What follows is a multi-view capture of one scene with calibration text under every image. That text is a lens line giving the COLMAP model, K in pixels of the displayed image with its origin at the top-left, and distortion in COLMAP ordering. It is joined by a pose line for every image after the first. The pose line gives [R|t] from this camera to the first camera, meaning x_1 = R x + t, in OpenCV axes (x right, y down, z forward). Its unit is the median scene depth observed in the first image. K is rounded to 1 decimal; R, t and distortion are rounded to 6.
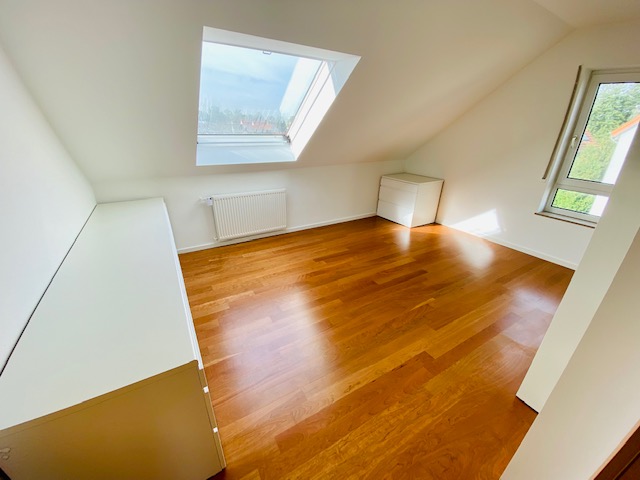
lens RADIAL K [[258.7, 0, 318.7], [0, 258.7, 241.7], [0, 0, 1]] dist [-0.017462, -0.000441]
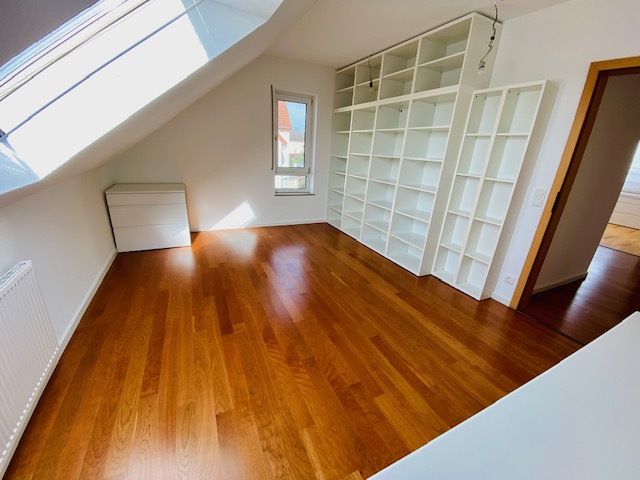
lens RADIAL K [[258.7, 0, 318.7], [0, 258.7, 241.7], [0, 0, 1]] dist [-0.017462, -0.000441]
pose [[0.075929, -0.334629, 0.939286, -0.421844], [0.354017, 0.889681, 0.288339, -0.181314], [-0.932152, 0.310630, 0.186017, 0.567340]]
